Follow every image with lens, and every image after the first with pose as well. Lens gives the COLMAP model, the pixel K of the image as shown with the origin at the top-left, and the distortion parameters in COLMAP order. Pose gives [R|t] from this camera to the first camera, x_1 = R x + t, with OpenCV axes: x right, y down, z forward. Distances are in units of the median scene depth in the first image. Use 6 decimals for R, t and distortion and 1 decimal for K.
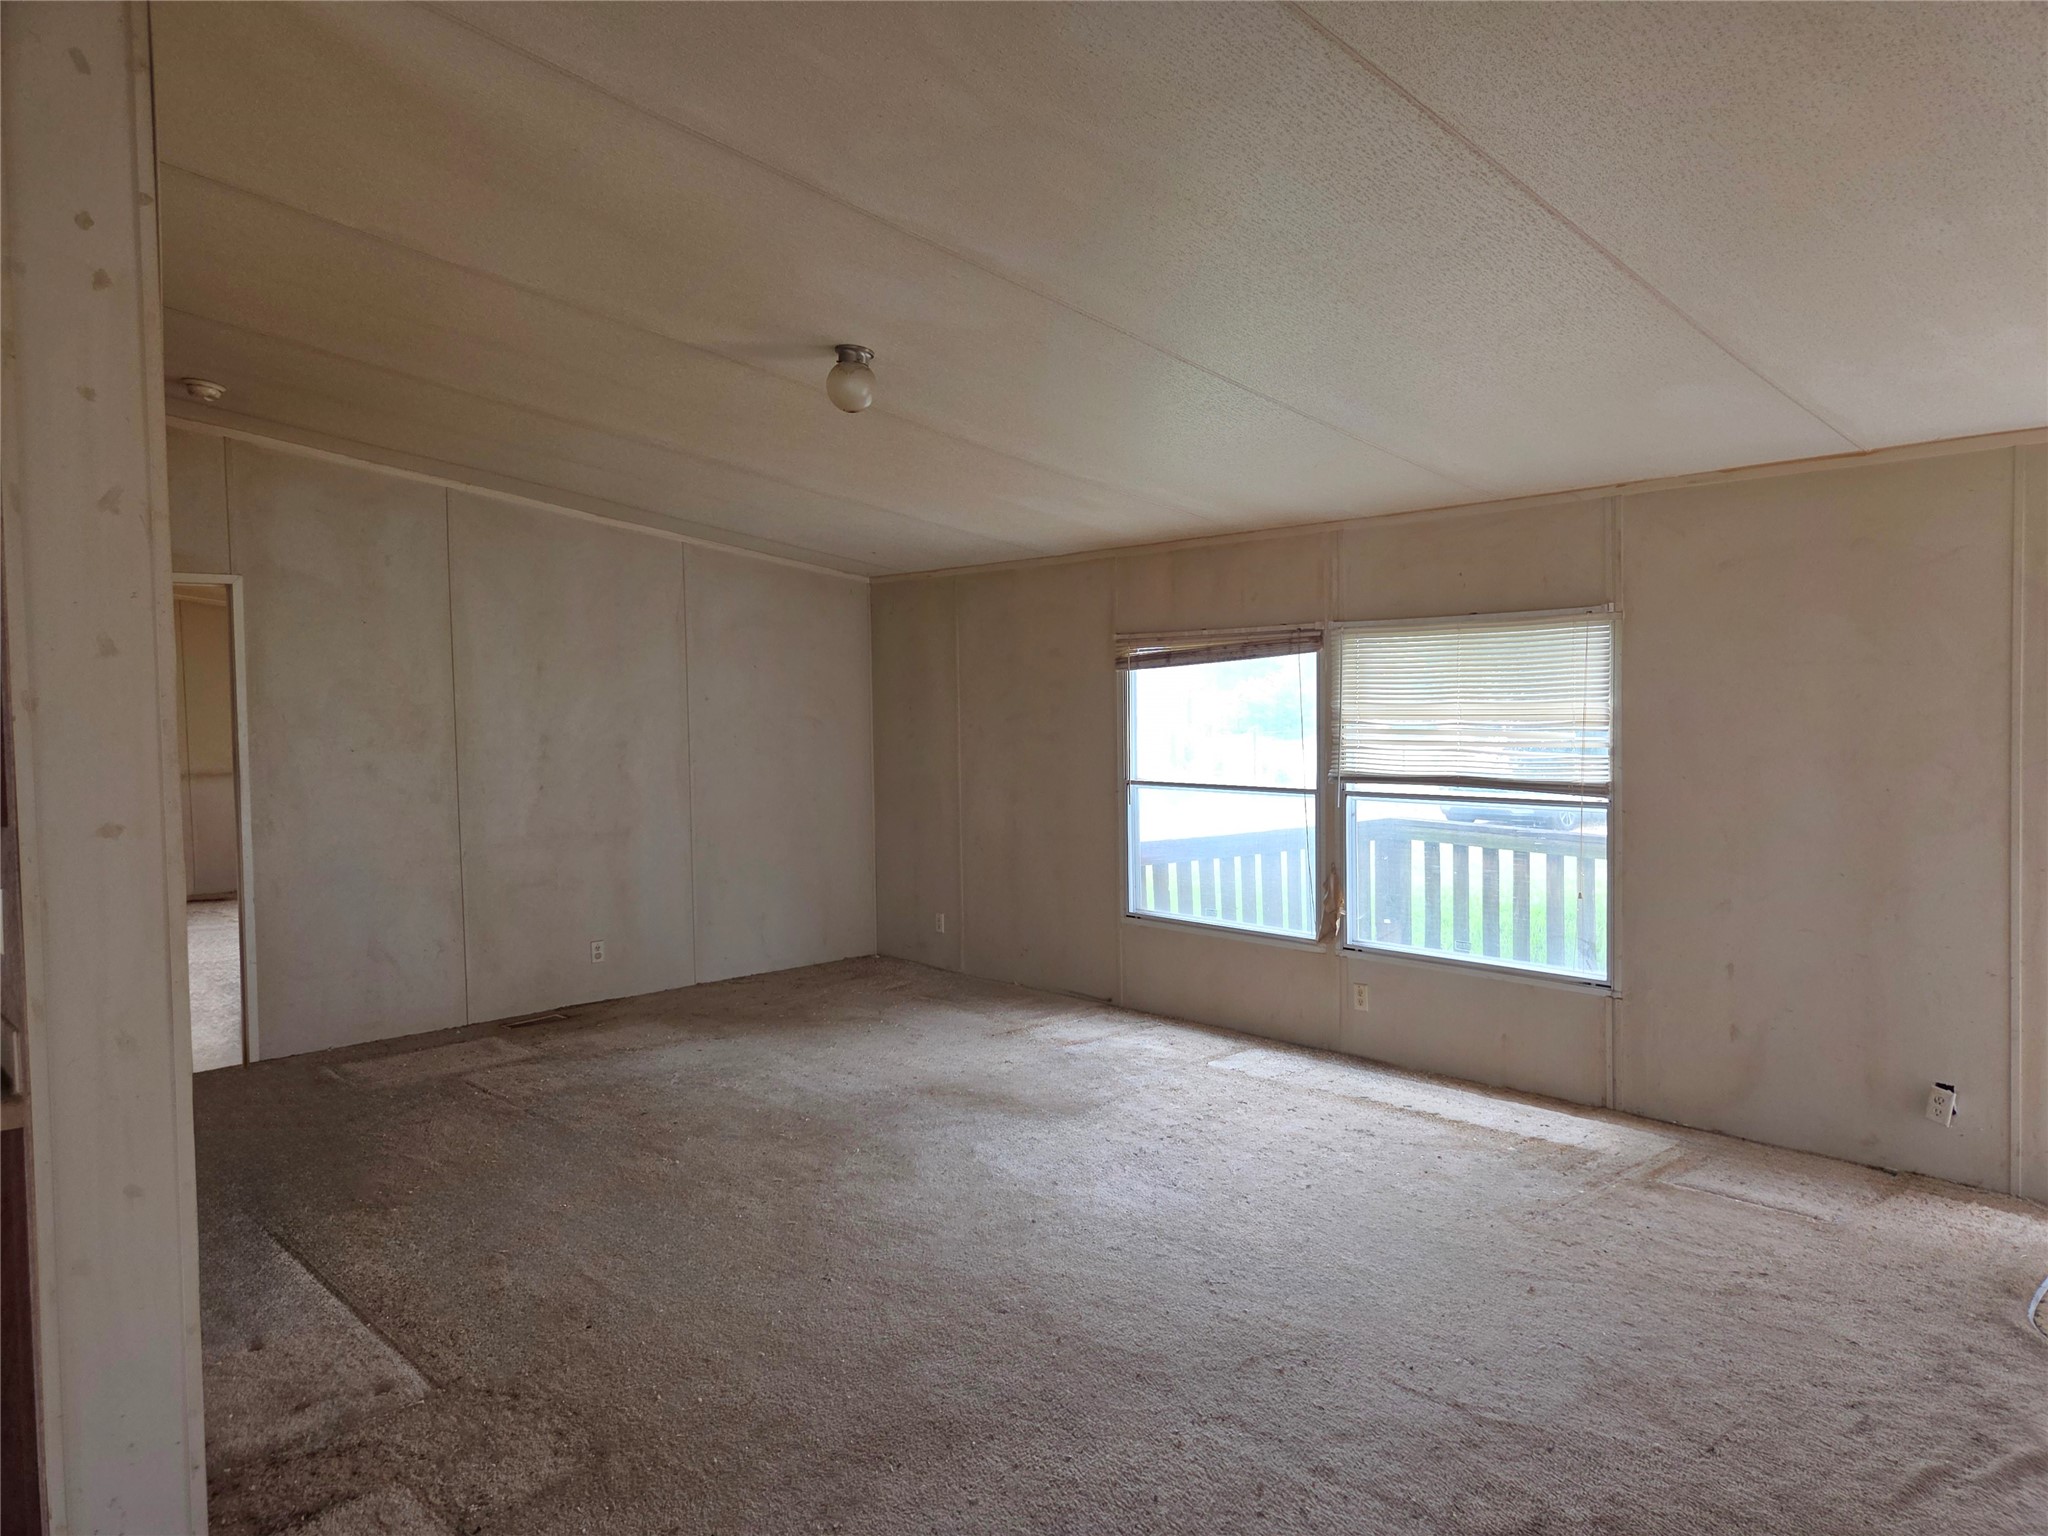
lens RADIAL K [[1368.8, 0, 1030.6], [0, 1368.8, 758.3], [0, 0, 1]] dist [0.071562, -0.064504]
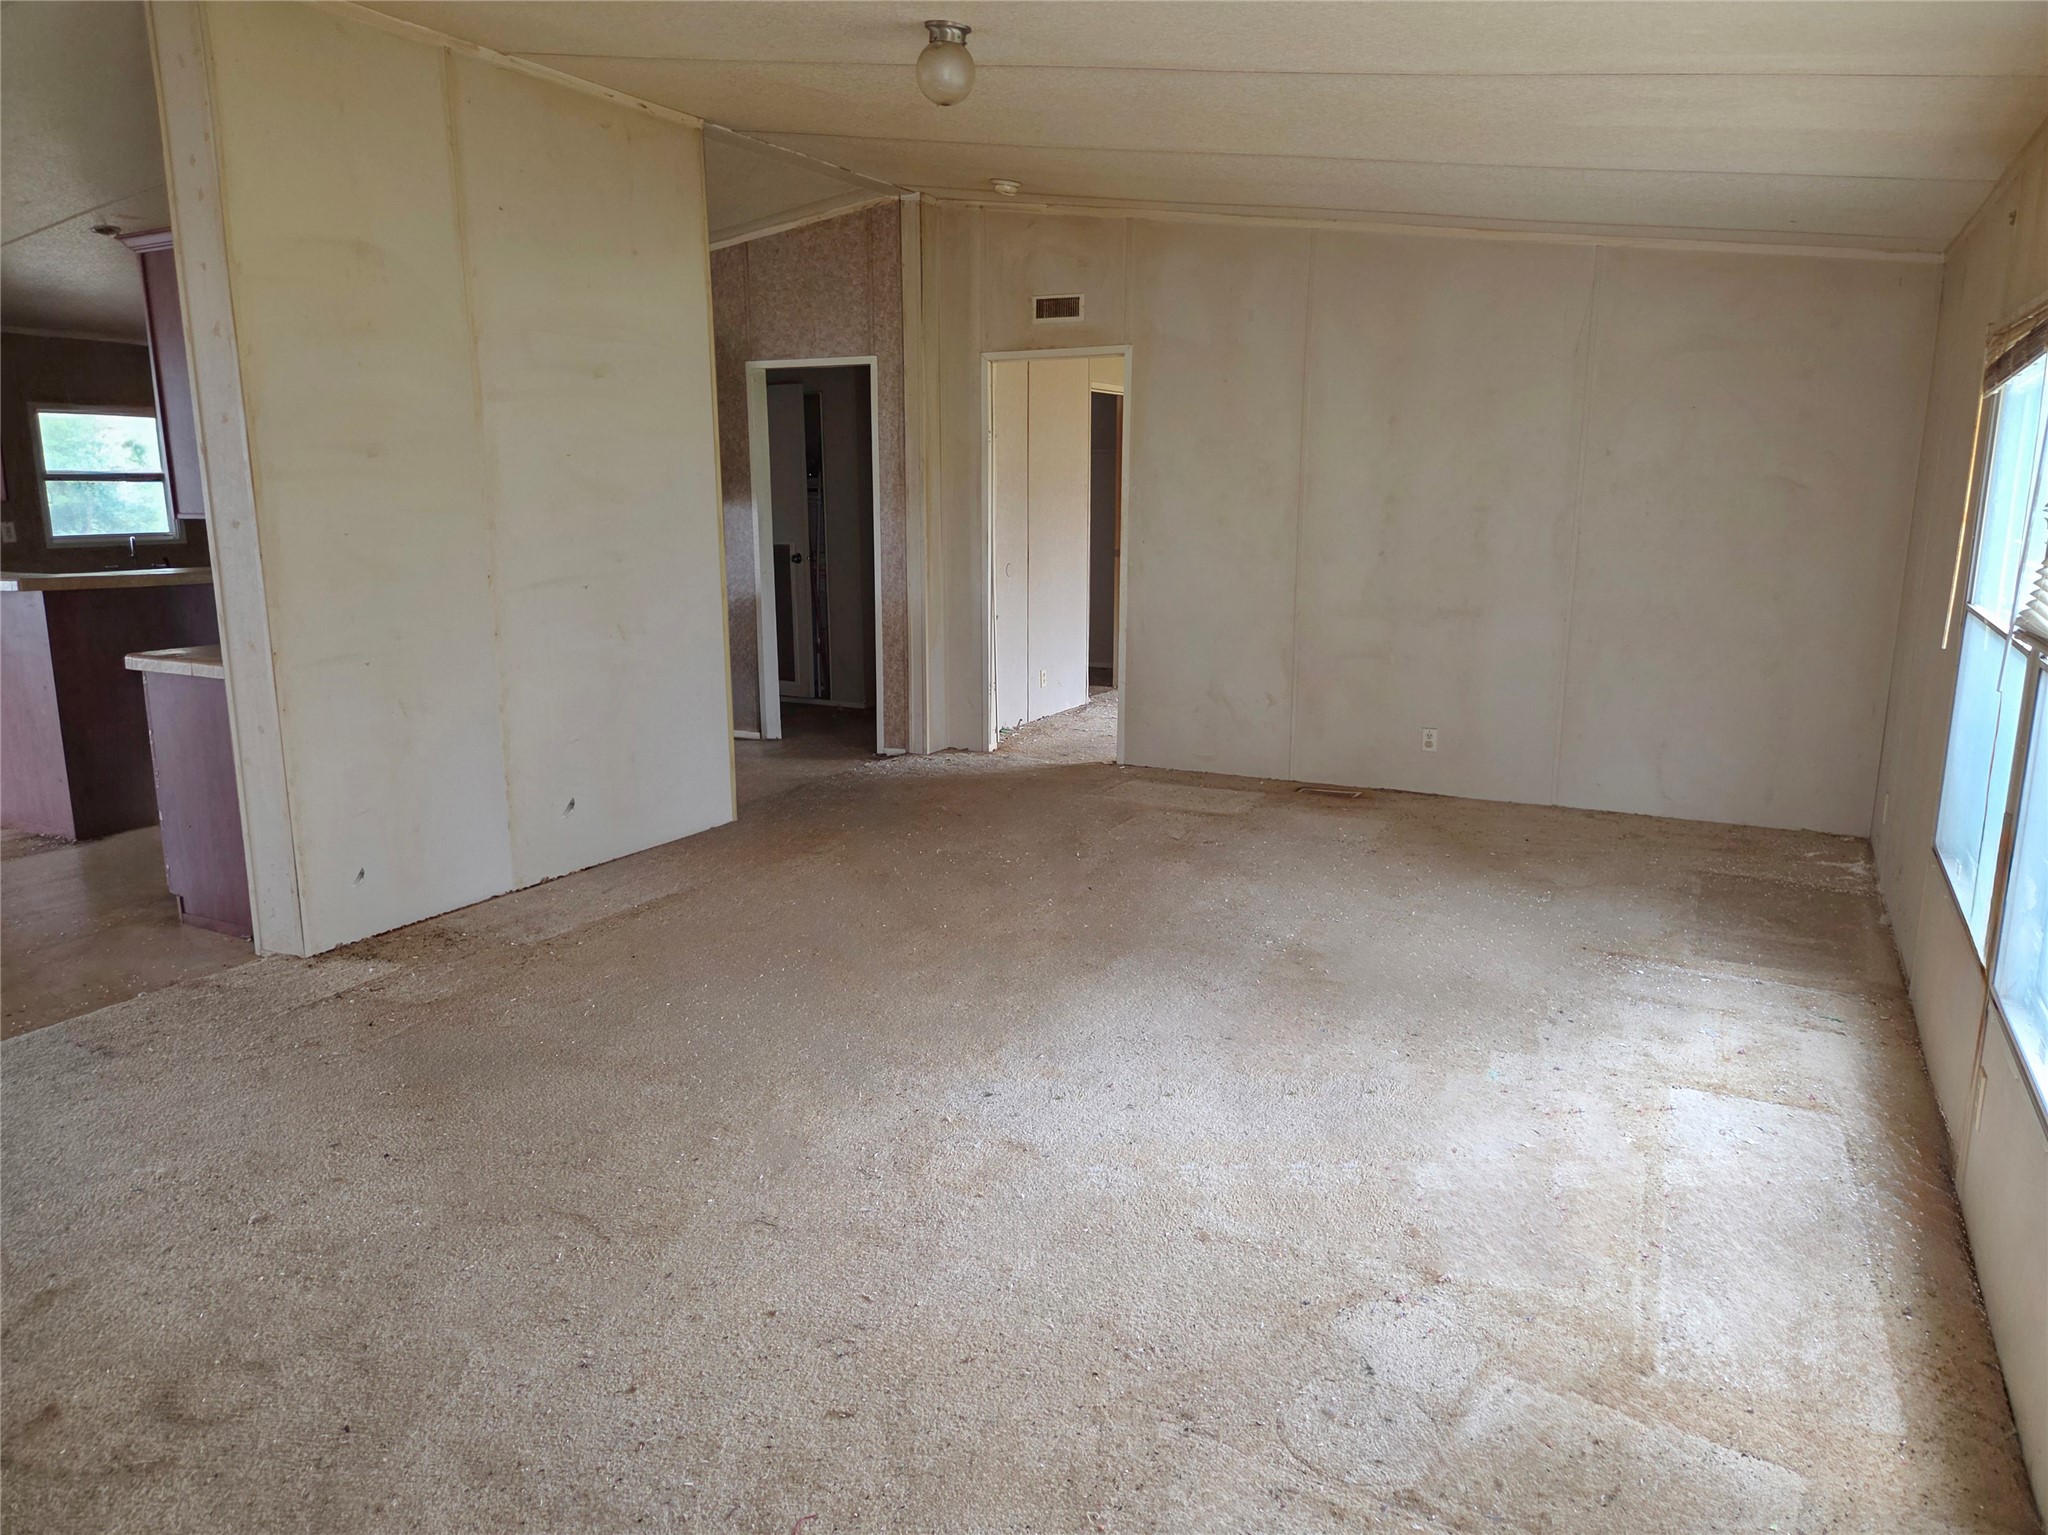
lens RADIAL K [[1413.3, 0, 1028.6], [0, 1413.3, 784.1], [0, 0, 1]] dist [0.071886, -0.066187]
pose [[0.334911, 0.215423, -0.917294, 0.499991], [-0.043977, 0.976027, 0.213159, -0.021145], [0.941223, -0.031049, 0.336356, 0.466571]]
